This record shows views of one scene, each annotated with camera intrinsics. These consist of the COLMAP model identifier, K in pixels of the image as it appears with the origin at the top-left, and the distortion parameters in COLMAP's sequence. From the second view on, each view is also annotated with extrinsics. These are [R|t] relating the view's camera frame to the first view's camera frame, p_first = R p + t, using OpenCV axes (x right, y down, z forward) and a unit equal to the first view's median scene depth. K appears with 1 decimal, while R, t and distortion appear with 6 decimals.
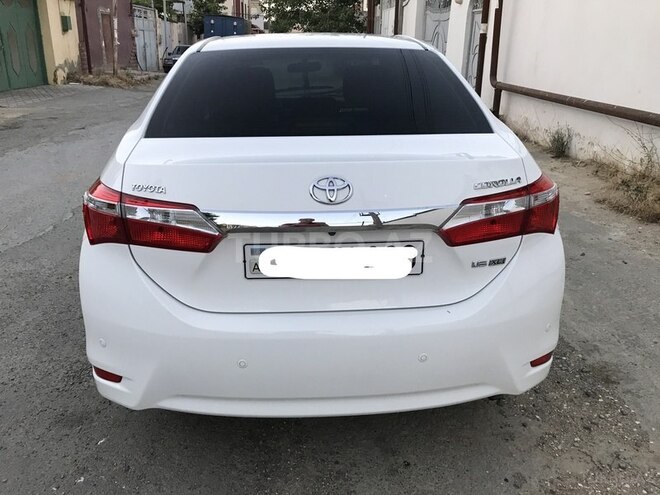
lens RADIAL K [[547.4, 0, 330.7], [0, 547.4, 249.9], [0, 0, 1]] dist [0.014408, 0.002764]
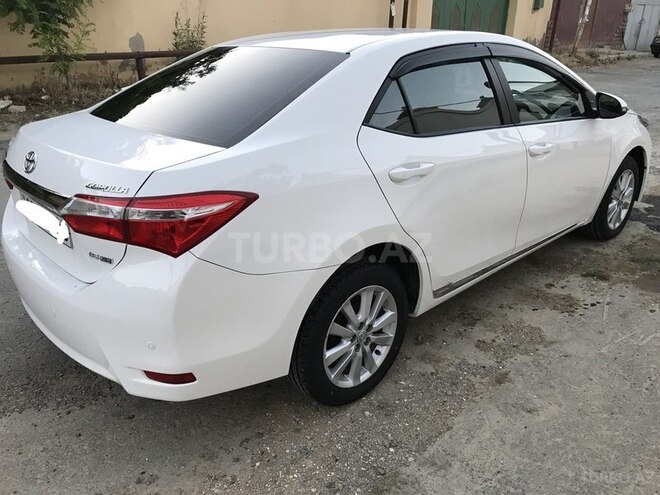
lens RADIAL K [[547.4, 0, 330.4], [0, 547.4, 243.7], [0, 0, 1]] dist [0.014408, 0.002764]
pose [[0.637762, 0.292942, -0.712352, 0.125150], [-0.269891, 0.951209, 0.149536, -0.026947], [0.721401, 0.096888, 0.685707, 0.052984]]
